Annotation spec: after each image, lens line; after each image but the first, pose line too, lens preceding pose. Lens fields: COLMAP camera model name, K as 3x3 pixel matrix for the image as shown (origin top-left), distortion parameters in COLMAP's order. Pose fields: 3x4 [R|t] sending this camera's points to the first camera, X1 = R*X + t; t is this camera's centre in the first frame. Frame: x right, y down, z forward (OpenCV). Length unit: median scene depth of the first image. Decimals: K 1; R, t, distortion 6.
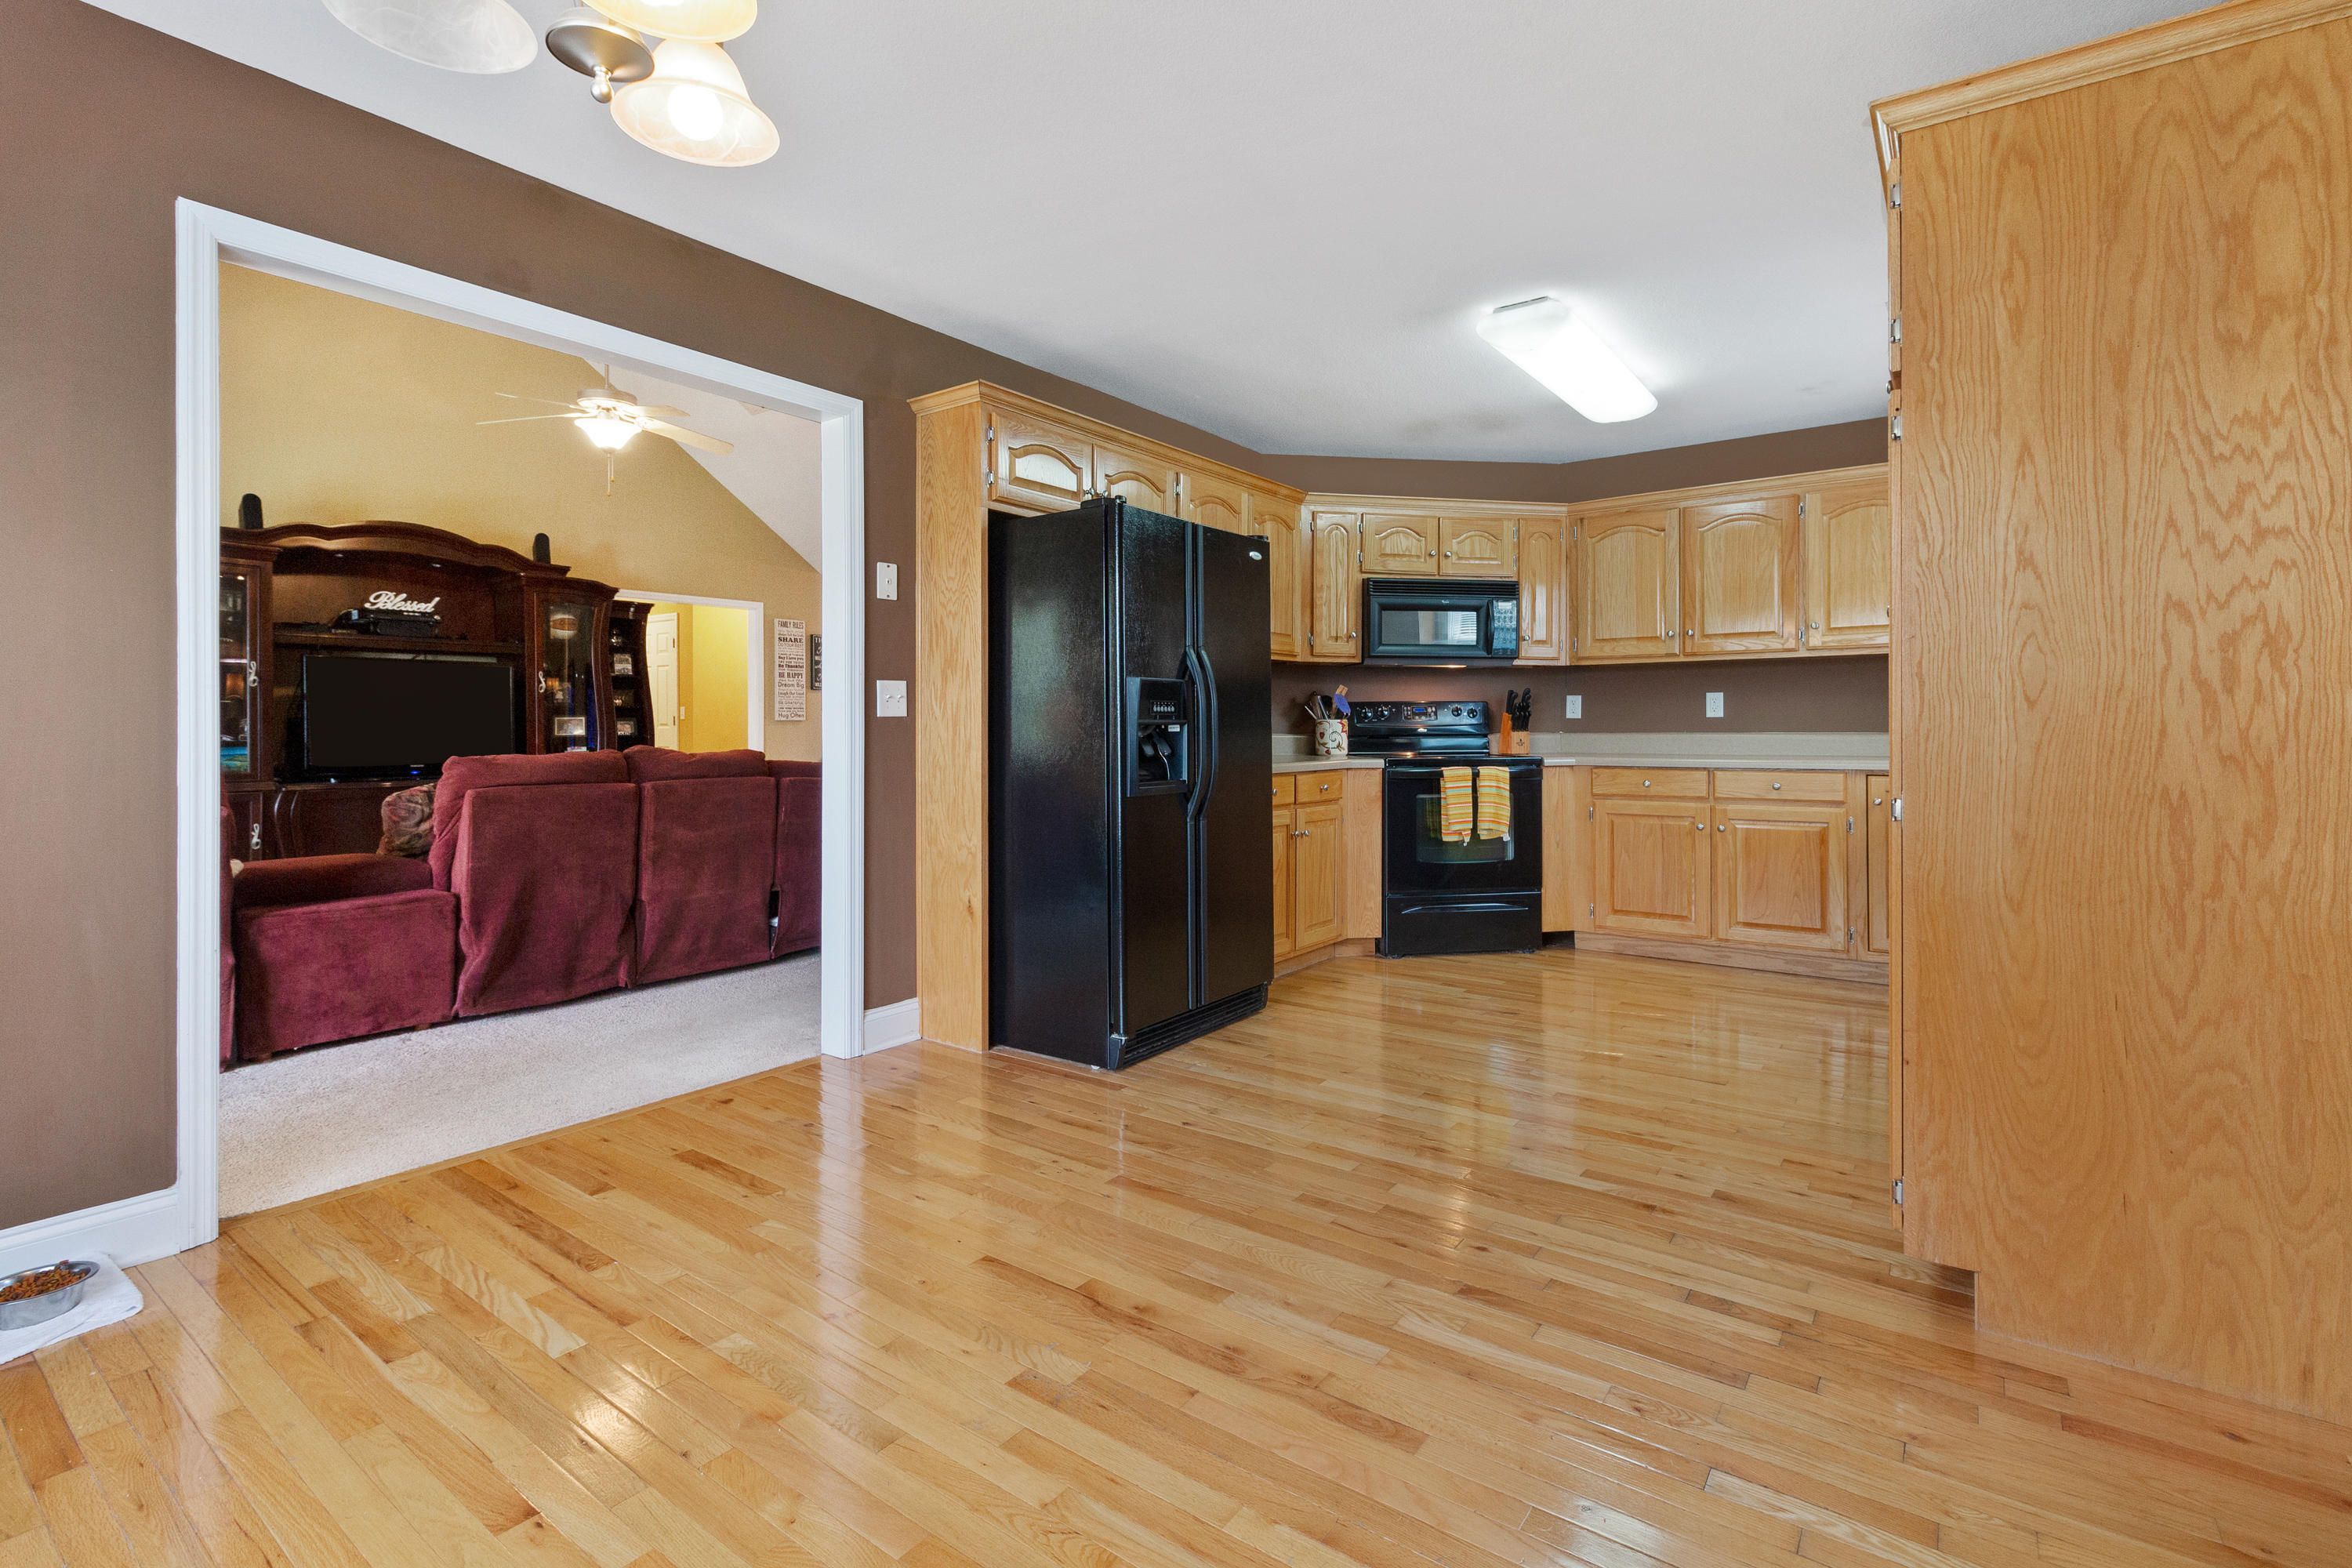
lens RADIAL K [[1102.7, 0, 1163.9], [0, 1102.7, 734.5], [0, 0, 1]] dist [0.004330, 0.000015]
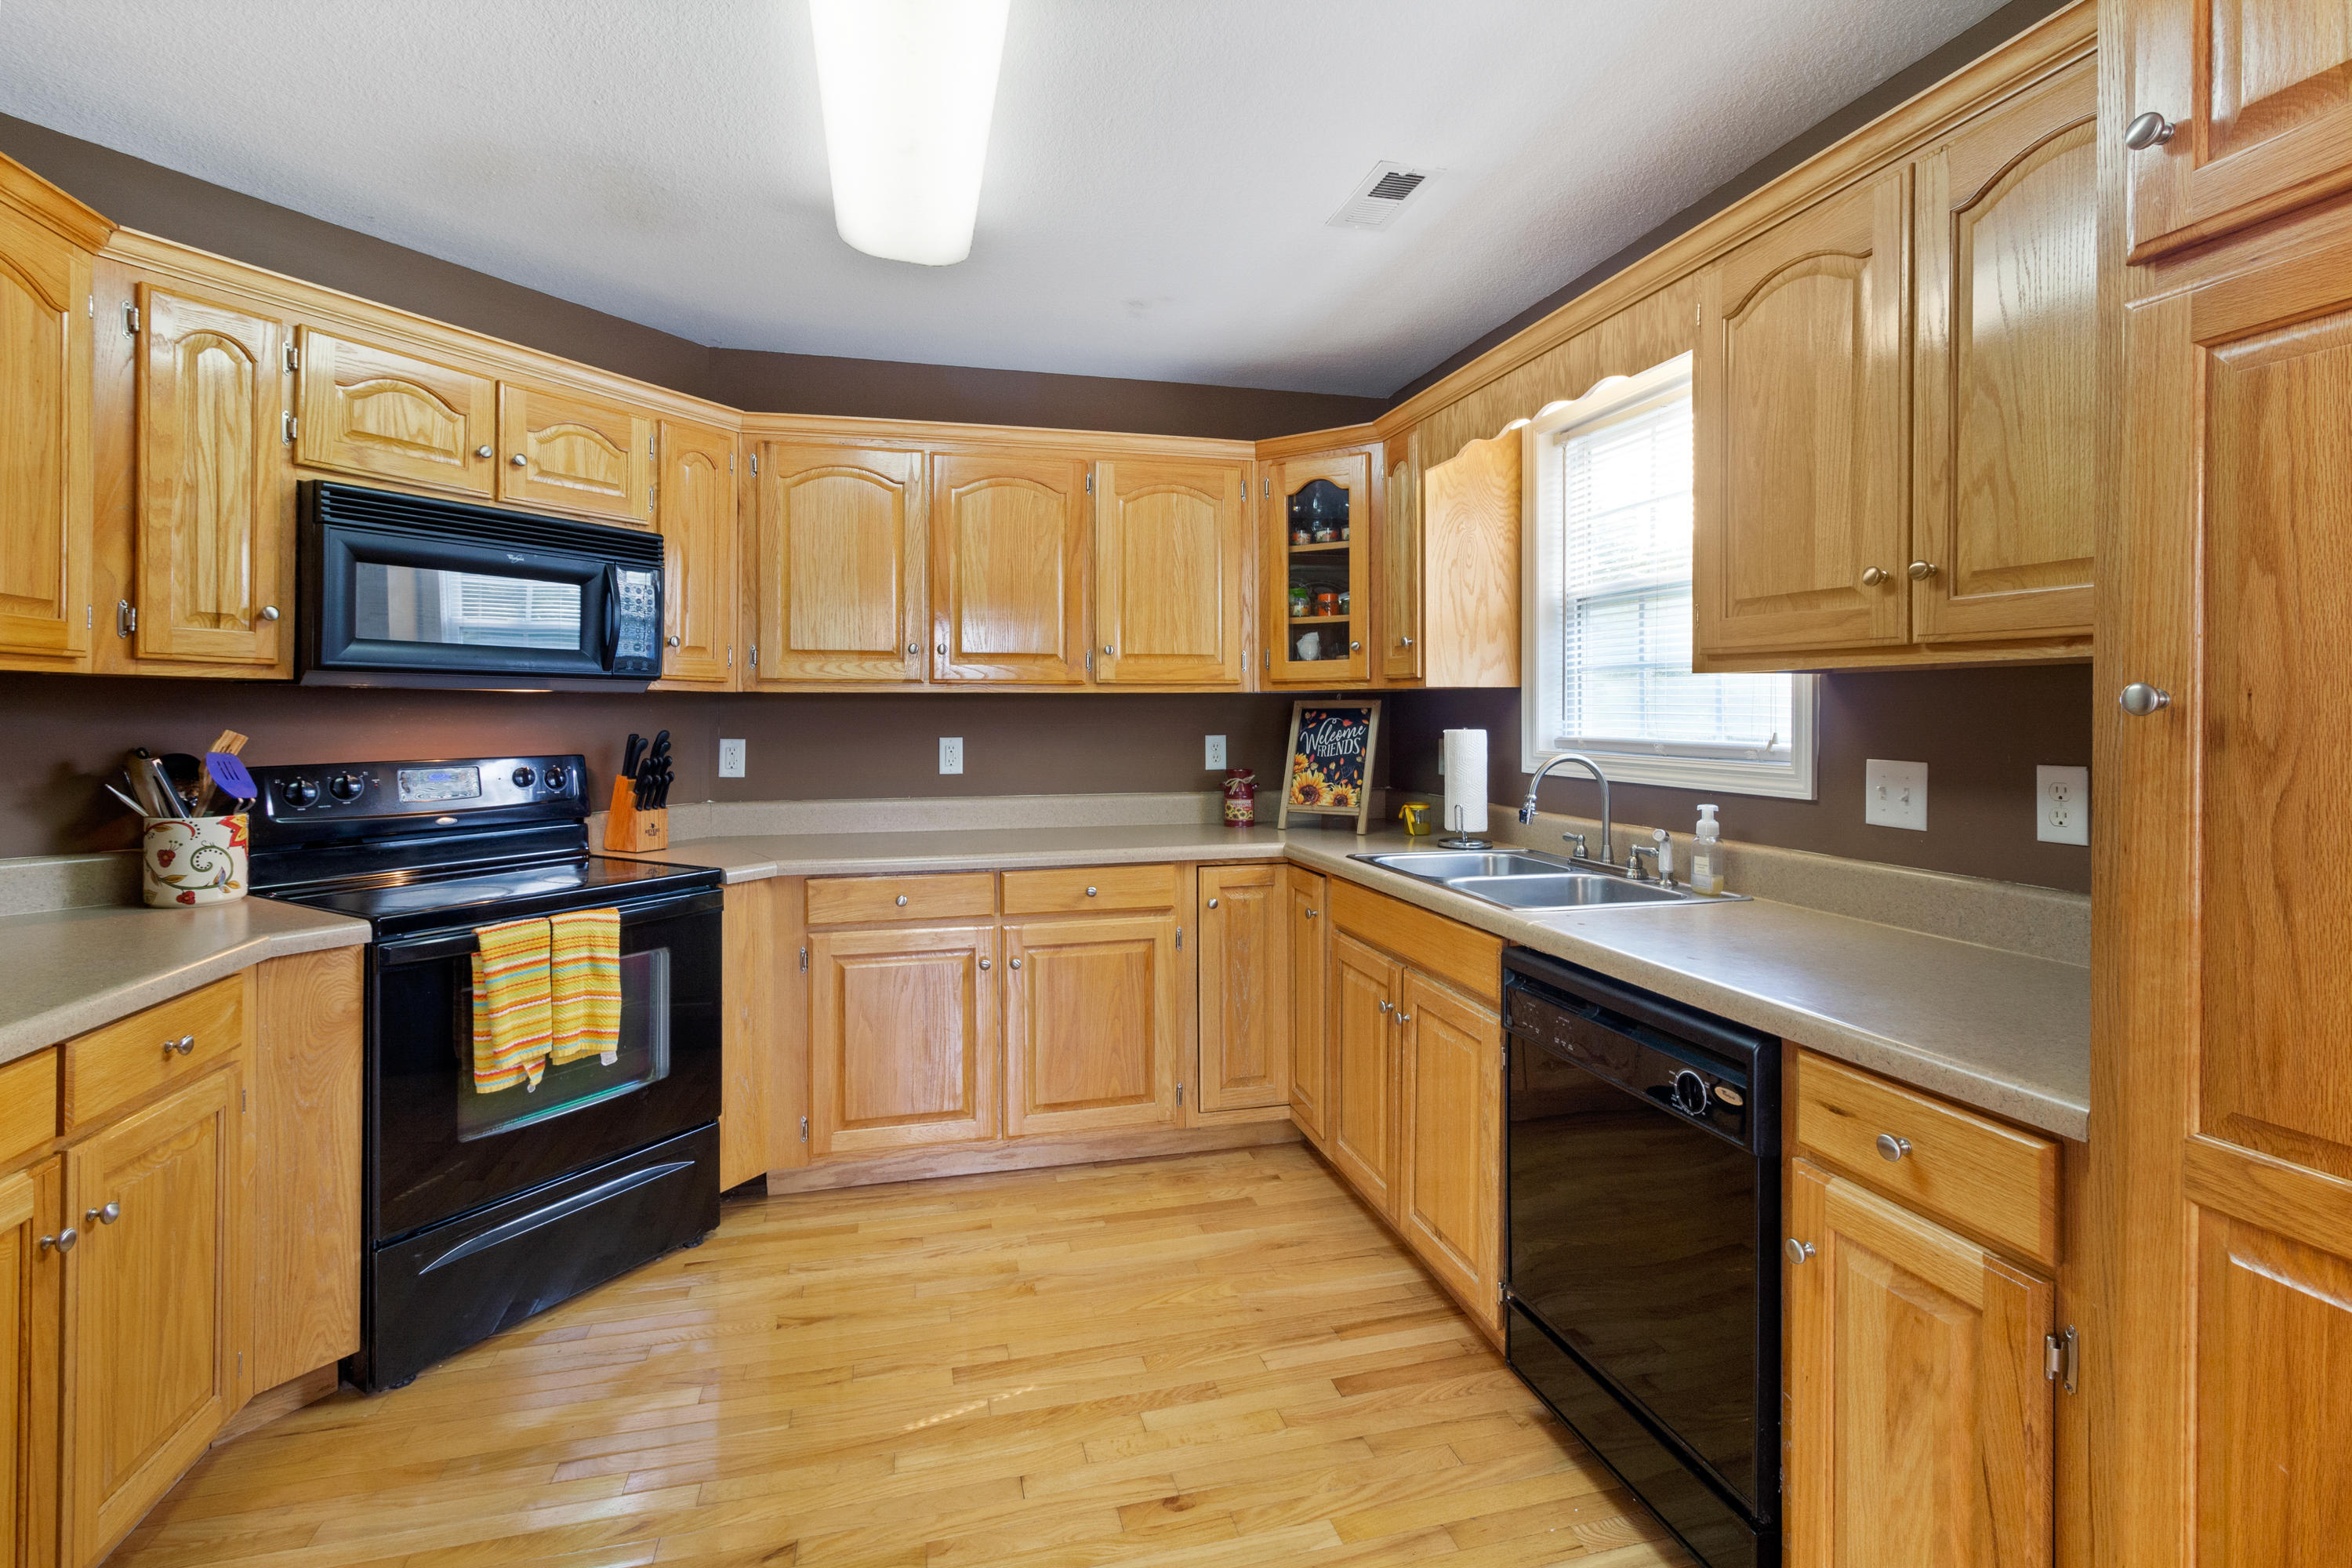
lens RADIAL K [[1102.7, 0, 1176.2], [0, 1102.7, 712.6], [0, 0, 1]] dist [0.004330, 0.000015]
pose [[0.626080, 0.002787, 0.779754, 0.063646], [0.004024, 0.999969, -0.006805, -0.050320], [-0.779749, 0.007398, 0.626049, 0.492891]]
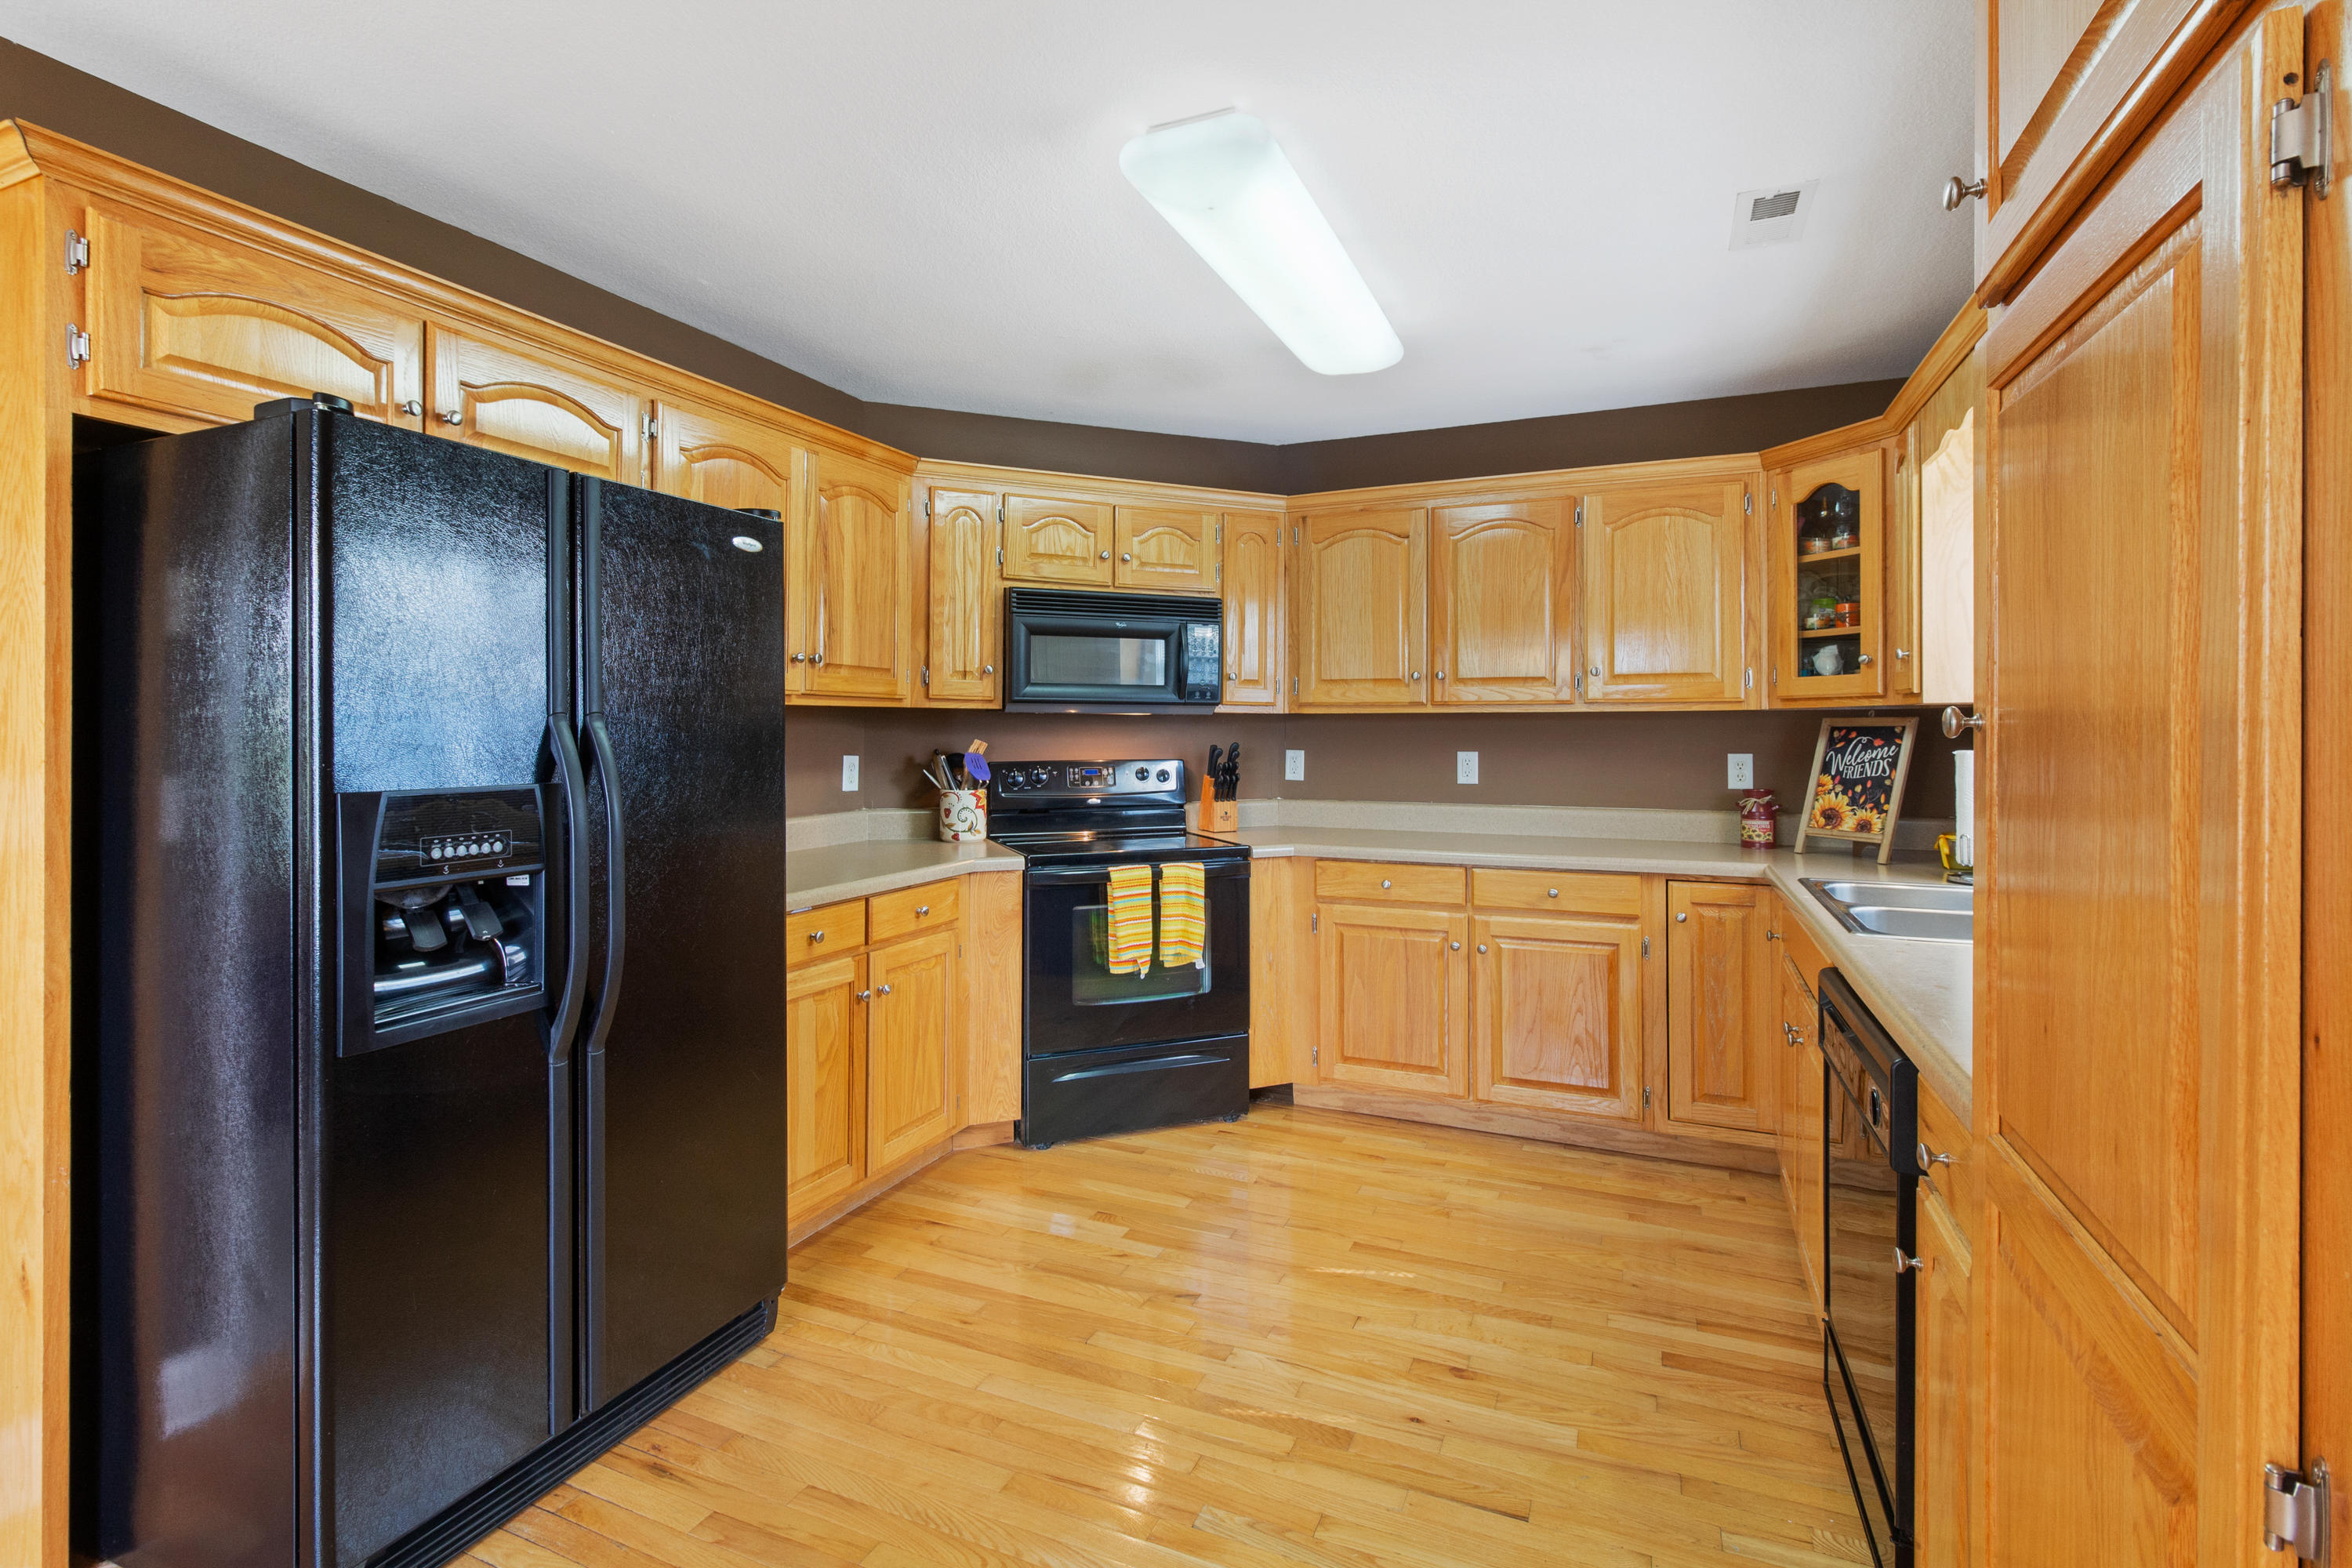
lens RADIAL K [[1102.7, 0, 1168.0], [0, 1102.7, 730.4], [0, 0, 1]] dist [0.004330, 0.000015]
pose [[0.974229, 0.003928, 0.225525, 0.129355], [-0.002837, 0.999983, -0.005159, -0.050440], [-0.225542, 0.004386, 0.974224, 0.314618]]
